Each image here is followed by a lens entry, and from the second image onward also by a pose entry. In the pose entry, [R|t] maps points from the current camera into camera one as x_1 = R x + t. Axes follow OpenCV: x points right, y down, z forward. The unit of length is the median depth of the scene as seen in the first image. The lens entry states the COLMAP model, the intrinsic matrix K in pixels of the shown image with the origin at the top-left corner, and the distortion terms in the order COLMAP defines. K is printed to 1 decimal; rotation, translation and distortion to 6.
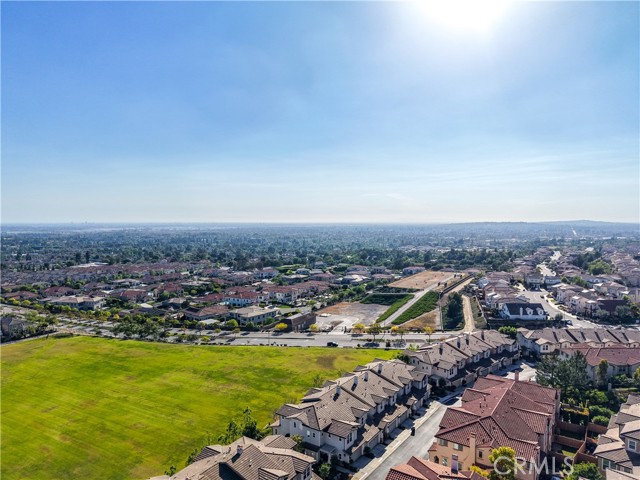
lens RADIAL K [[430.5, 0, 320.0], [0, 430.5, 240.0], [0, 0, 1]] dist [0.002967, -0.002353]
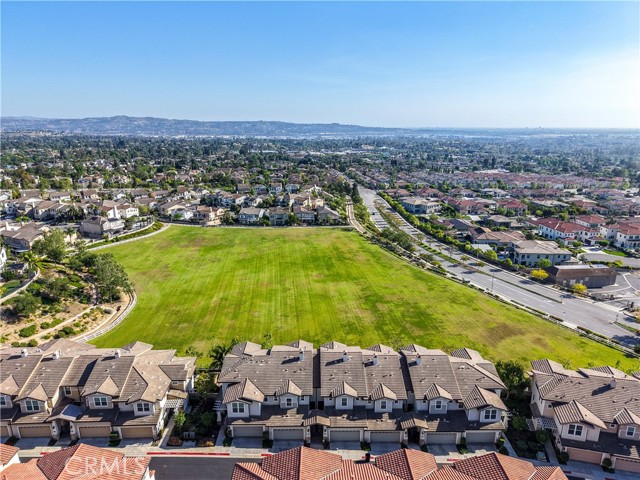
lens RADIAL K [[430.5, 0, 320.0], [0, 430.5, 240.0], [0, 0, 1]] dist [0.002967, -0.002353]
pose [[0.576377, 0.215763, -0.788185, 0.217482], [-0.043520, 0.971250, 0.234051, -0.015138], [0.816024, -0.100600, 0.569196, 0.203677]]
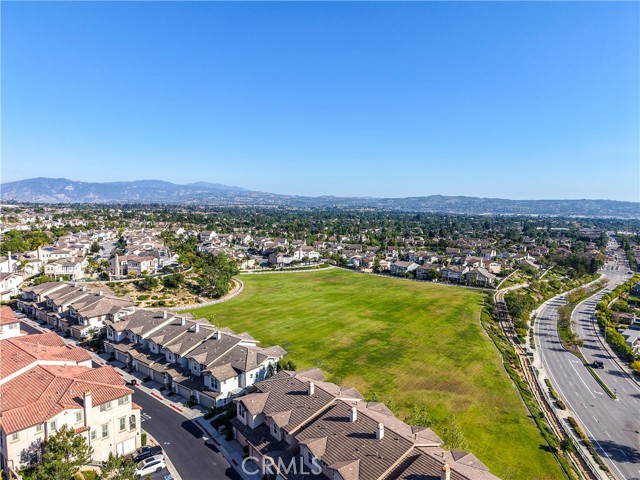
lens RADIAL K [[430.5, 0, 320.0], [0, 430.5, 240.0], [0, 0, 1]] dist [0.002967, -0.002353]
pose [[-0.080341, 0.089381, -0.992752, 0.365976], [-0.056234, 0.993979, 0.094043, 0.011777], [0.995180, 0.063382, -0.074831, 0.497200]]
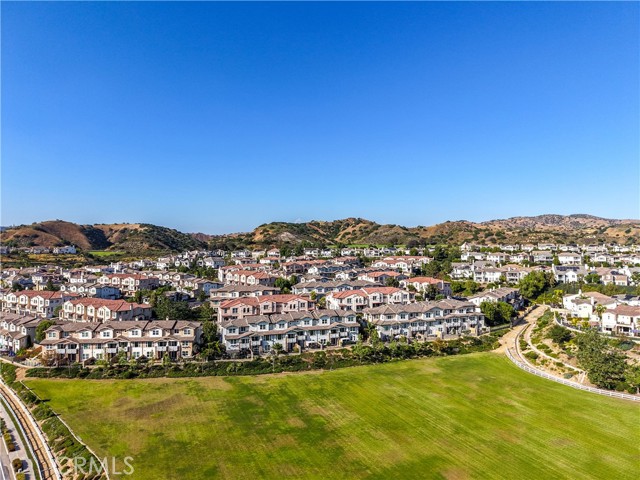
lens RADIAL K [[430.5, 0, 320.0], [0, 430.5, 240.0], [0, 0, 1]] dist [0.002967, -0.002353]
pose [[-0.796610, 0.020967, 0.604130, -0.326294], [0.034765, 0.999333, 0.011158, 0.021973], [-0.603493, 0.029891, -0.796808, 0.778912]]
